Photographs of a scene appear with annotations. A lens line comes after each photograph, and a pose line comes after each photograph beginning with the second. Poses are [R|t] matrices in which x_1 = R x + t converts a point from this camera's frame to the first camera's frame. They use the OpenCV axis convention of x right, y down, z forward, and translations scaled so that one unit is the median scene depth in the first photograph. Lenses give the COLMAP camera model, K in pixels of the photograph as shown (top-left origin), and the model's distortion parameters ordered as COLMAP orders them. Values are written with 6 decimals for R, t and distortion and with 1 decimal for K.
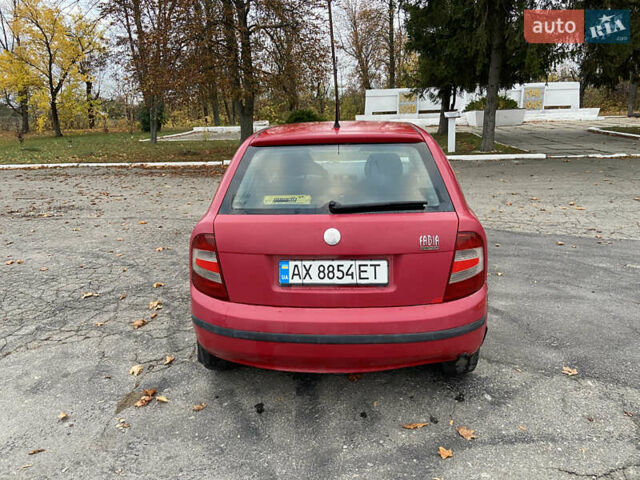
lens RADIAL K [[476.0, 0, 319.9], [0, 476.0, 238.2], [0, 0, 1]] dist [0.052140, -0.027941]
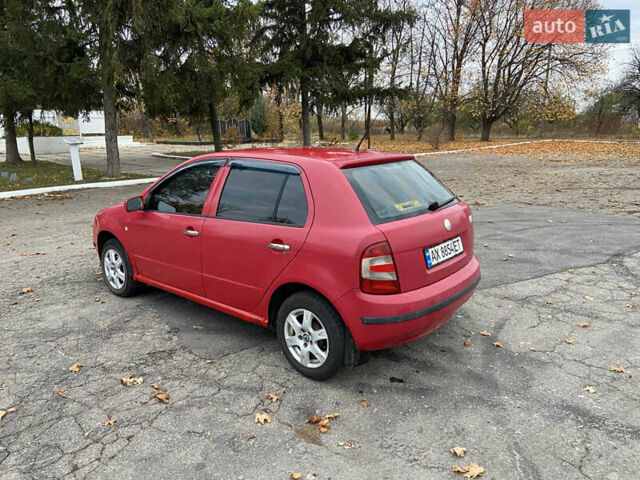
lens RADIAL K [[476.0, 0, 315.7], [0, 476.0, 242.1], [0, 0, 1]] dist [0.052140, -0.027941]
pose [[0.594958, -0.171763, 0.785189, -1.229536], [0.207225, 0.976653, 0.056626, -0.106907], [-0.776584, 0.129021, 0.616661, 0.393325]]
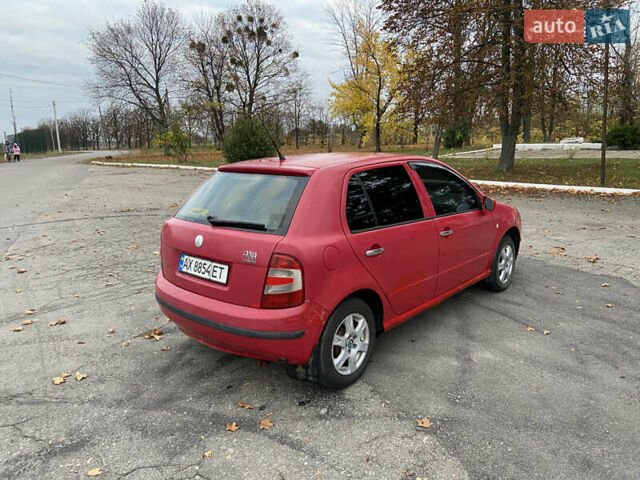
lens RADIAL K [[476.0, 0, 318.9], [0, 476.0, 239.3], [0, 0, 1]] dist [0.052140, -0.027941]
pose [[0.790611, 0.138273, -0.596503, 1.014961], [-0.155288, 0.987599, 0.023112, -0.085894], [0.592301, 0.074357, 0.802278, 0.099535]]
